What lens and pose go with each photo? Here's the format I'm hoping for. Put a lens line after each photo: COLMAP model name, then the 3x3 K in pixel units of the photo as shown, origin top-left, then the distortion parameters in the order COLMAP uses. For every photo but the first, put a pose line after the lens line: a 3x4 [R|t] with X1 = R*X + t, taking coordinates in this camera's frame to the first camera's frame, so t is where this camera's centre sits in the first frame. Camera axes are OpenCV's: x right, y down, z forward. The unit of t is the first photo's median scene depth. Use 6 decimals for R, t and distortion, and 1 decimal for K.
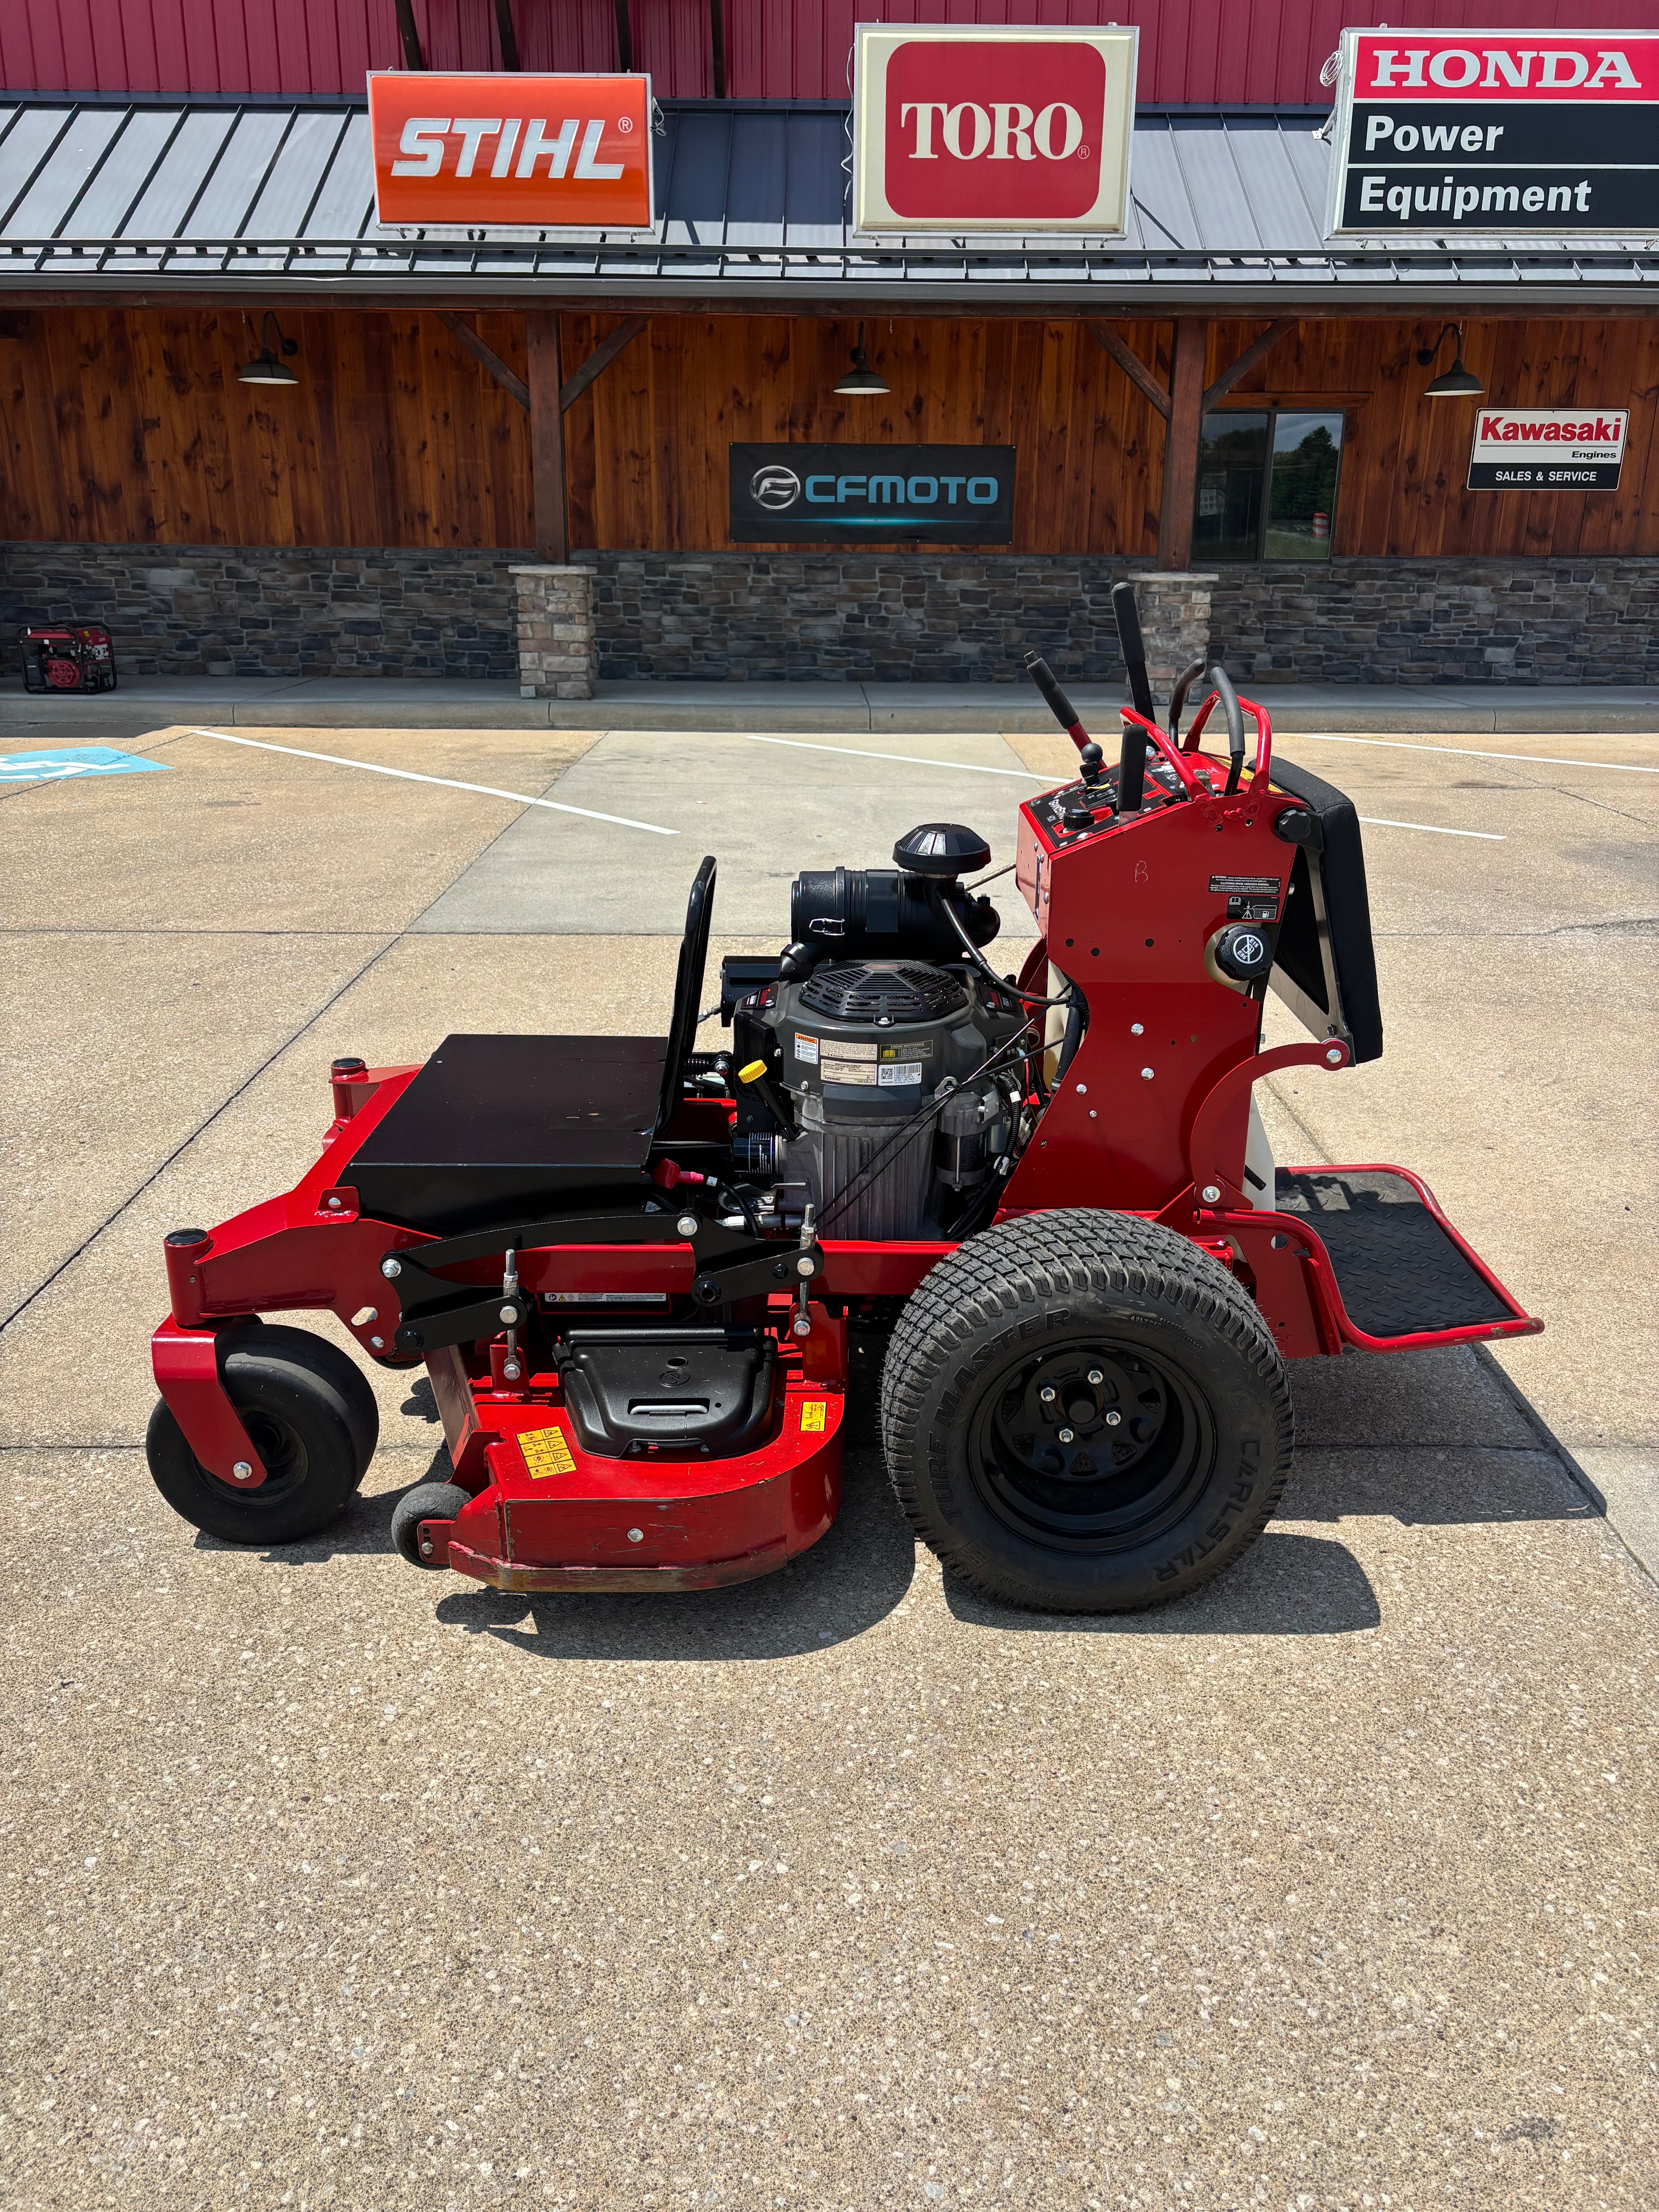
lens RADIAL K [[1668.8, 0, 834.8], [0, 1668.8, 1083.1], [0, 0, 1]] dist [0.061323, -0.069895]
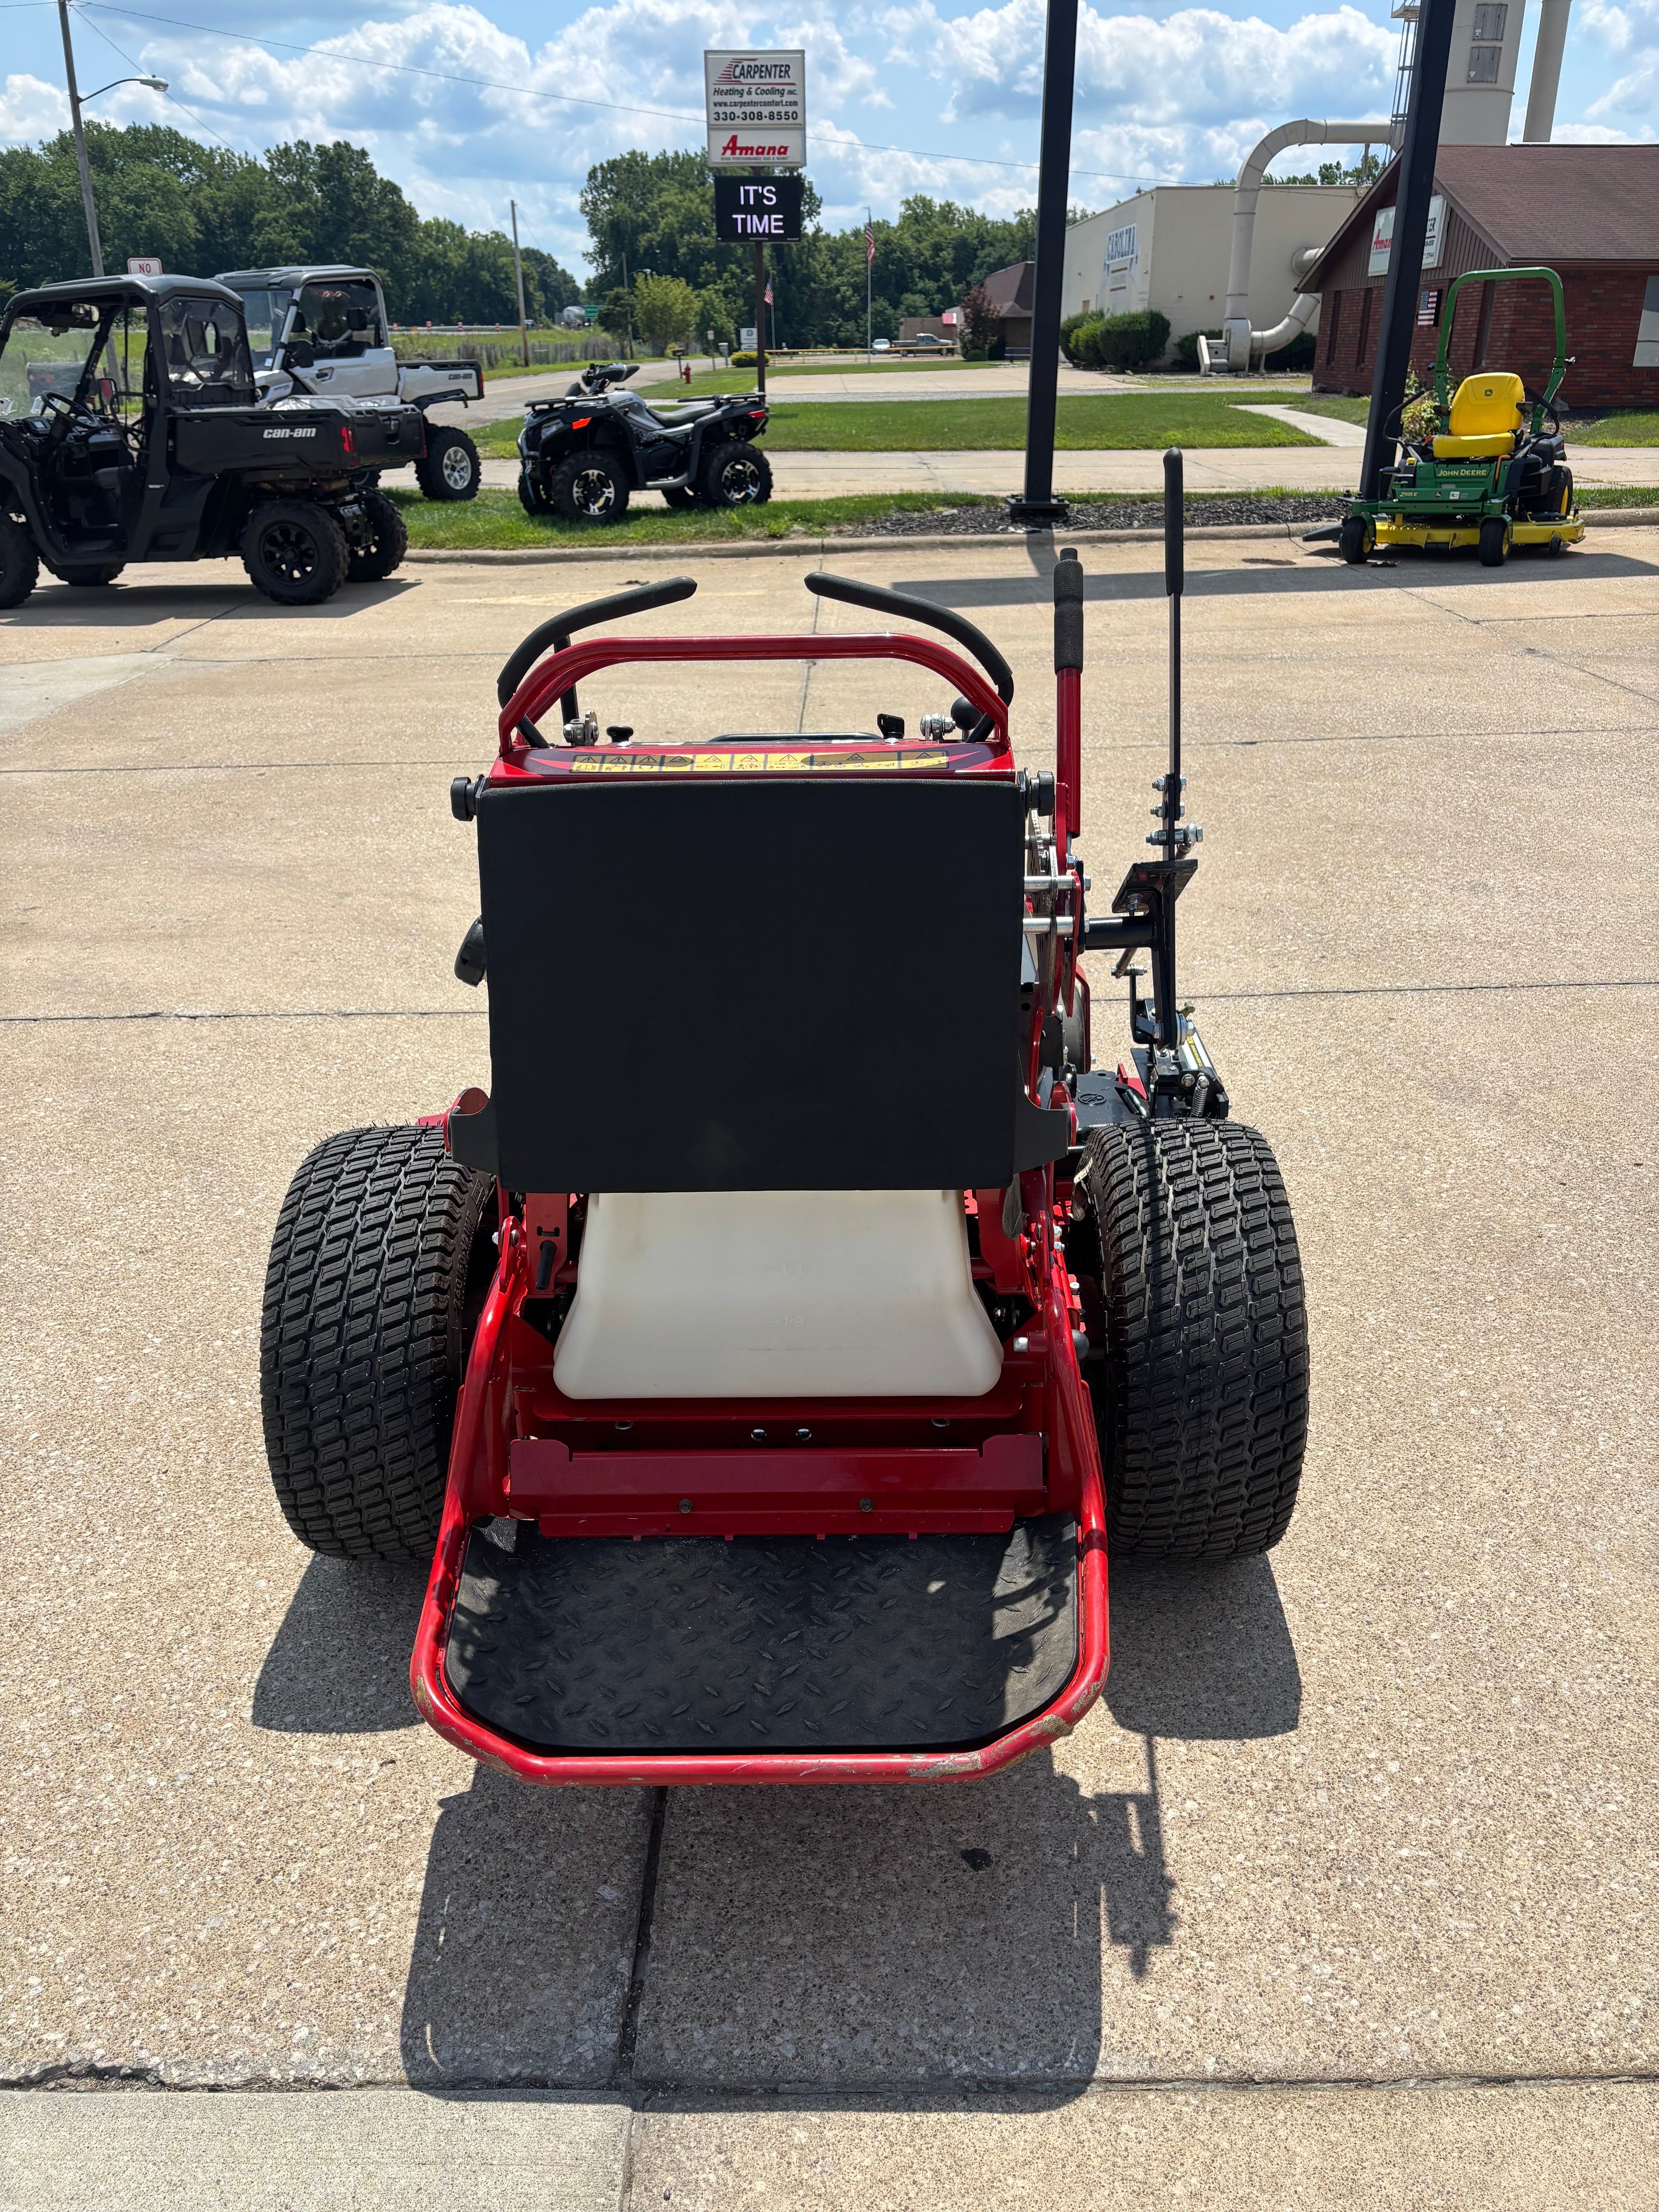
lens RADIAL K [[1668.8, 0, 823.6], [0, 1668.8, 1088.7], [0, 0, 1]] dist [0.061323, -0.069895]
pose [[-0.015668, 0.396699, -0.917815, 0.702909], [-0.290186, 0.876616, 0.383846, -0.262757], [0.956842, 0.272351, 0.101381, 0.801619]]
